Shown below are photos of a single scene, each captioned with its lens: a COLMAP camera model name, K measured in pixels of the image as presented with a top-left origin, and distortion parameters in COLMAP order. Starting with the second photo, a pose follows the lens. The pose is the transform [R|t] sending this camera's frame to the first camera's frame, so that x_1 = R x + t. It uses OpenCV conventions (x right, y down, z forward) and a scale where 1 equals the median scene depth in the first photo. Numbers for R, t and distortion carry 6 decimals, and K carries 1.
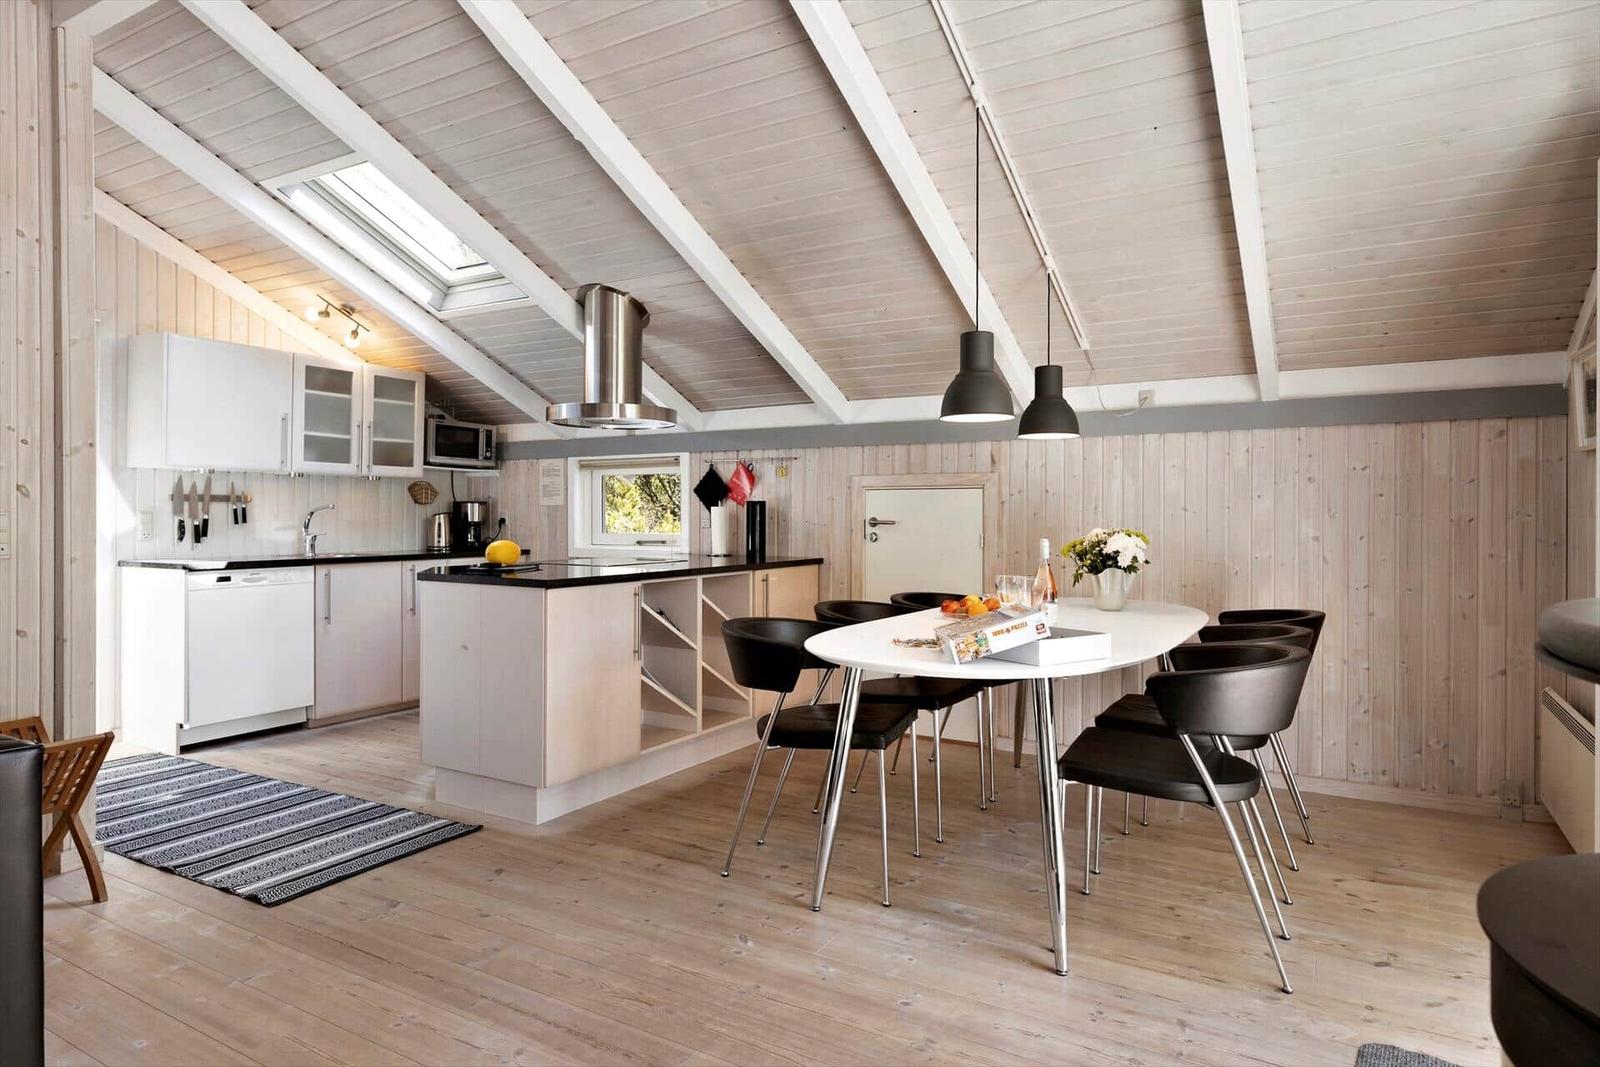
lens RADIAL K [[920.8, 0, 814.5], [0, 920.8, 533.1], [0, 0, 1]] dist [0.004392, 0.001060]
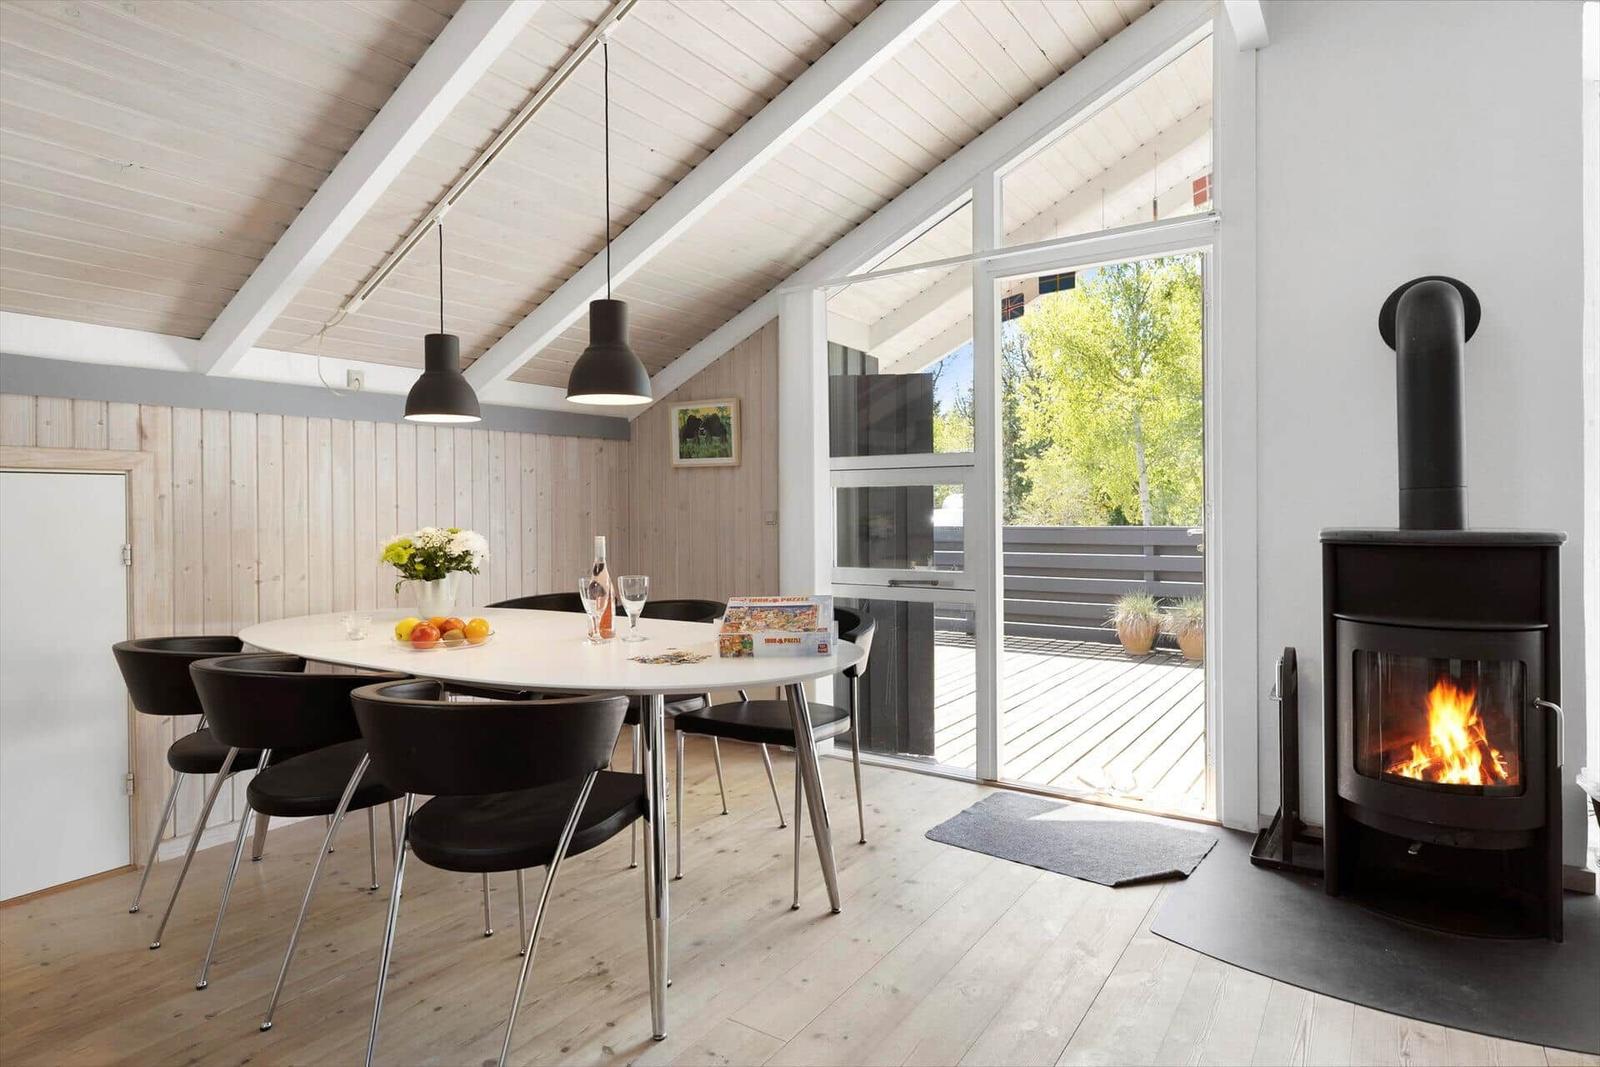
lens RADIAL K [[873.8, 0, 795.1], [0, 873.8, 524.8], [0, 0, 1]] dist [-0.000421, -0.000752]
pose [[0.075022, -0.020112, 0.996979, -0.356825], [0.031032, 0.999359, 0.017824, -0.008359], [-0.996699, 0.029601, 0.075598, 0.426319]]
